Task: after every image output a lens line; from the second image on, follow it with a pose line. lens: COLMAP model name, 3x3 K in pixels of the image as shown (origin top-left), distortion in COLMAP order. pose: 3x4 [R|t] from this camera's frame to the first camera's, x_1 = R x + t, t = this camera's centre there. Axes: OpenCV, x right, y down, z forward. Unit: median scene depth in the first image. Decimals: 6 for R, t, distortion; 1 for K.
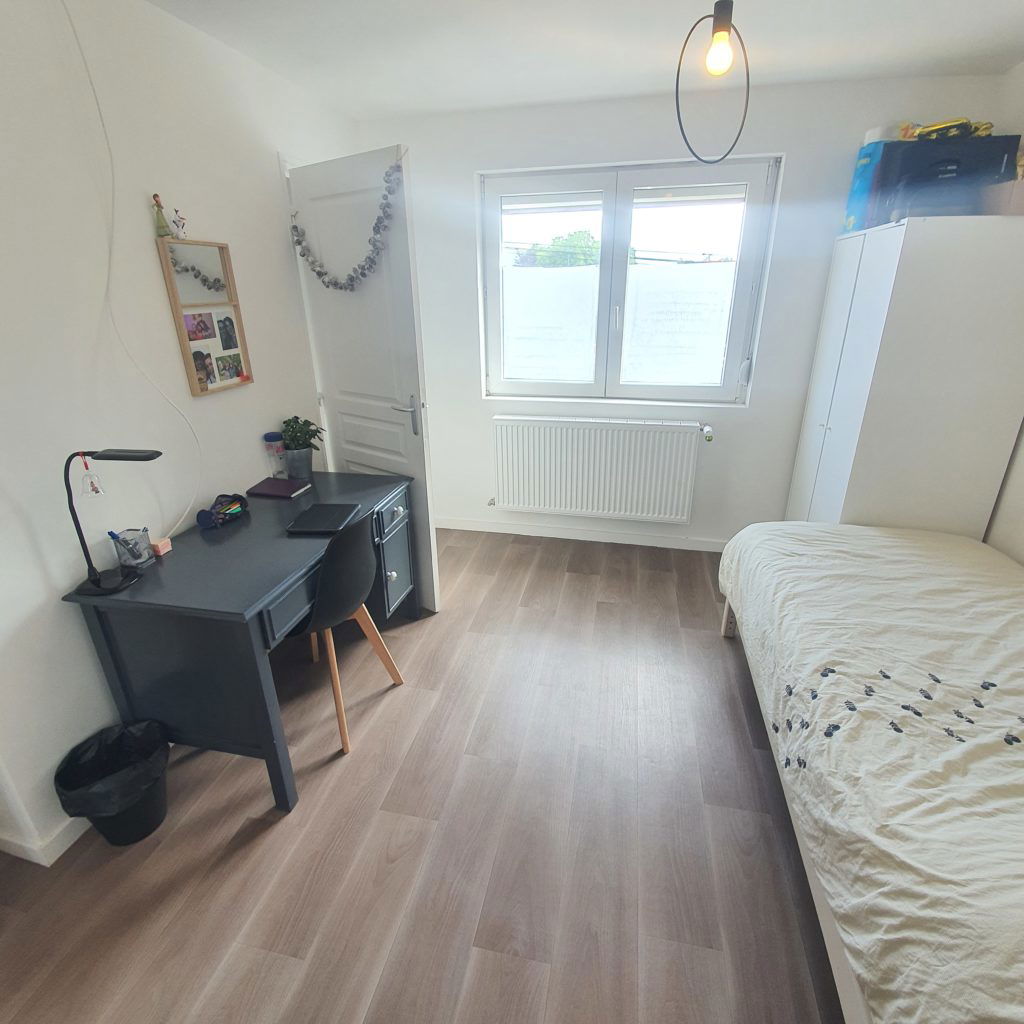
lens RADIAL K [[543.7, 0, 512.0], [0, 543.7, 512.0], [0, 0, 1]] dist [0.012172, -0.014383]
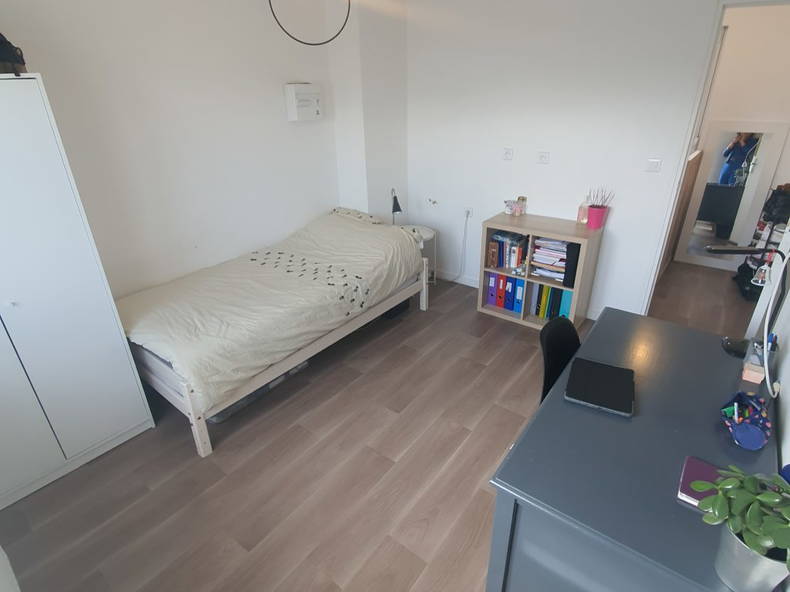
lens RADIAL K [[432.8, 0, 395.0], [0, 432.8, 296.0], [0, 0, 1]] dist [0.000108, 0.000018]
pose [[-0.902823, -0.158677, 0.399664, -0.397540], [0.187380, 0.691373, 0.697776, -0.862486], [-0.387038, 0.704858, -0.594455, 1.901050]]
